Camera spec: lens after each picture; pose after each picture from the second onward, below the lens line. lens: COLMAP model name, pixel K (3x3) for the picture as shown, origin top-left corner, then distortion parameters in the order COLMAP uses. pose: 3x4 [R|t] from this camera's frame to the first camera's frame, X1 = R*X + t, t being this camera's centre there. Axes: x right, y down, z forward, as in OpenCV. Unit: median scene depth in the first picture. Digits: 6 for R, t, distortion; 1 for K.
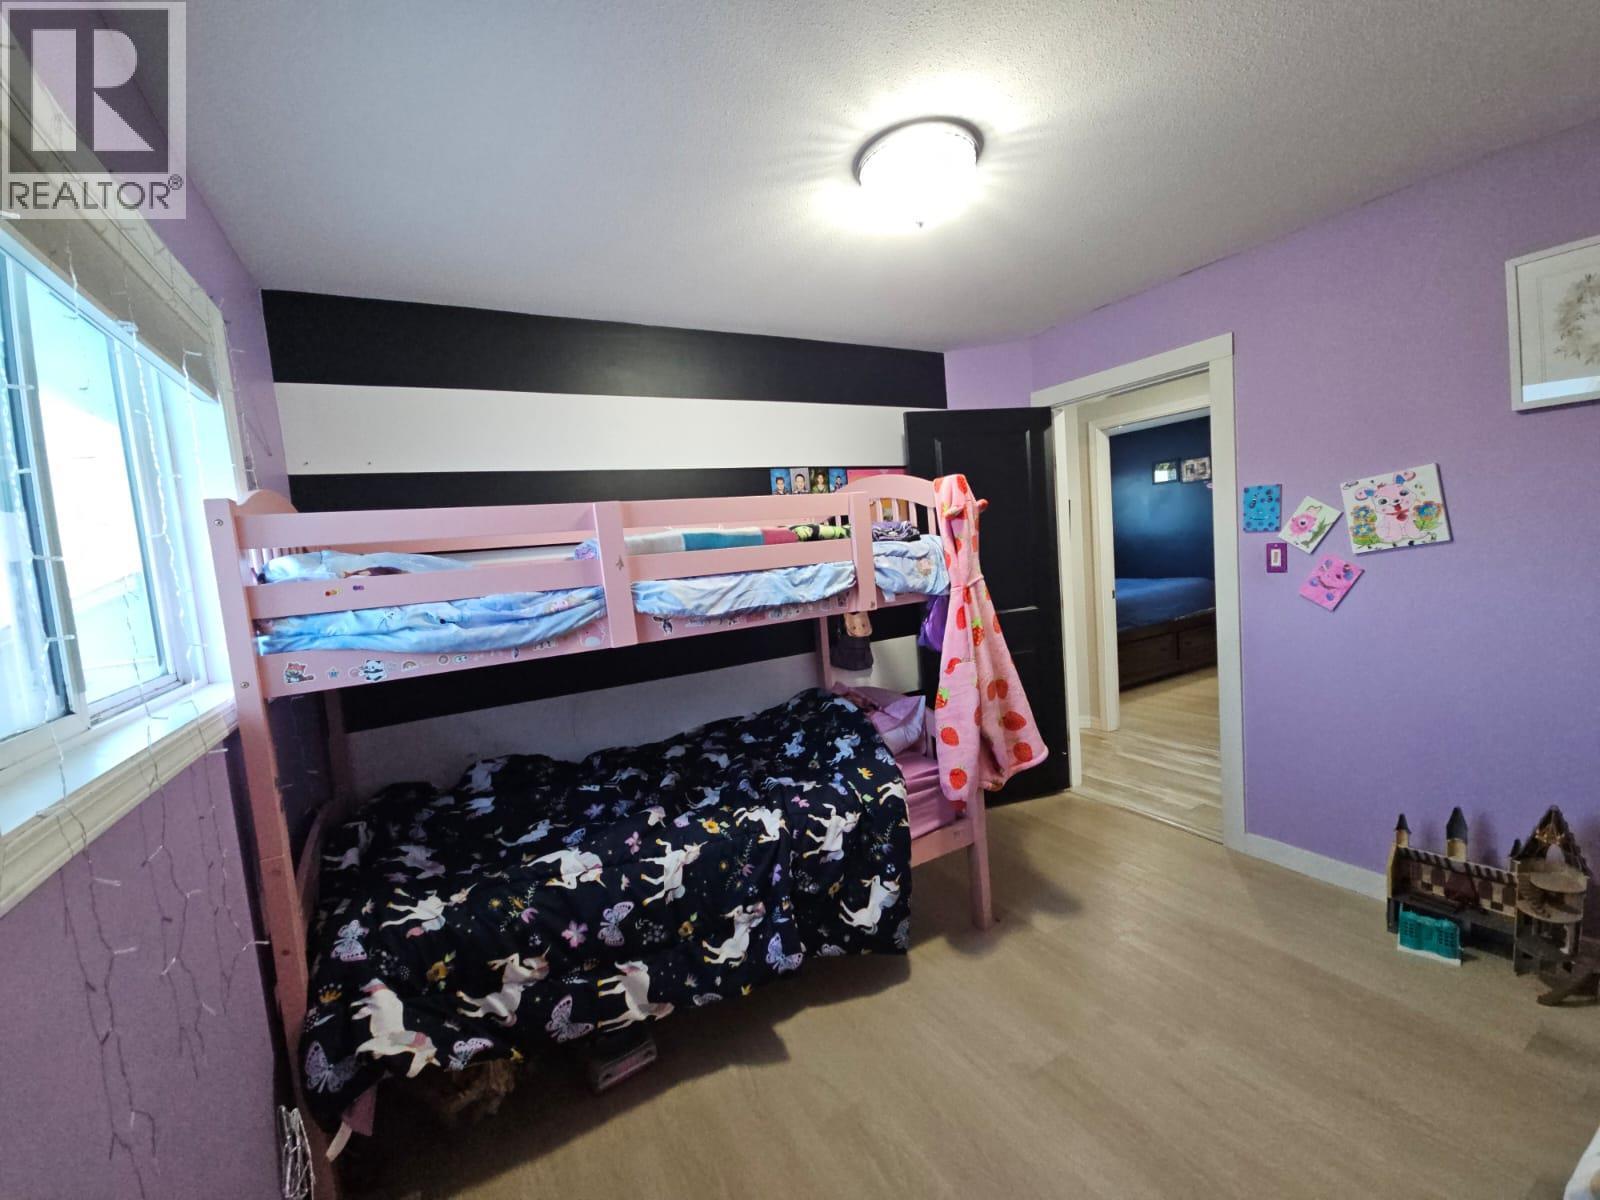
lens RADIAL K [[654.0, 0, 799.3], [0, 654.0, 595.4], [0, 0, 1]] dist [-0.000406, -0.001983]
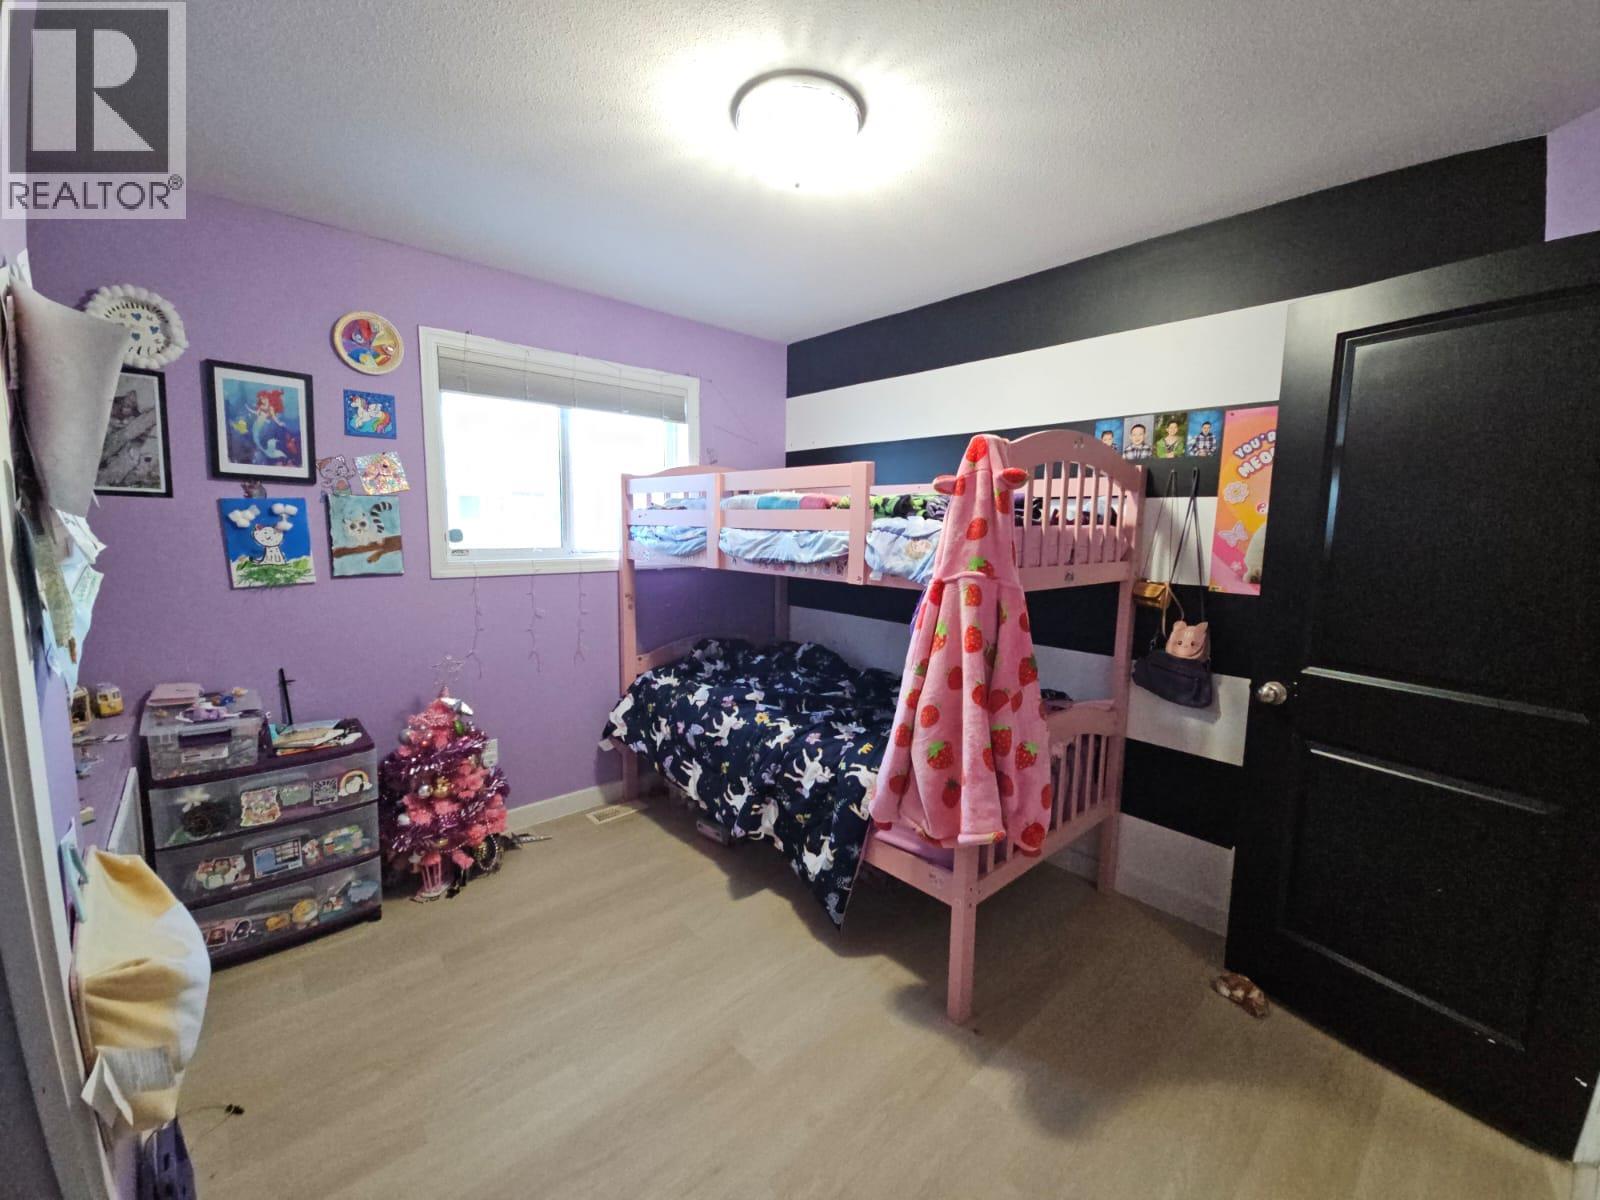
lens RADIAL K [[654.0, 0, 802.8], [0, 654.0, 600.2], [0, 0, 1]] dist [-0.000406, -0.001983]
pose [[0.217343, 0.198940, -0.955607, 1.084599], [-0.109943, 0.977769, 0.178549, -0.126204], [0.969884, 0.066256, 0.234383, 0.731868]]
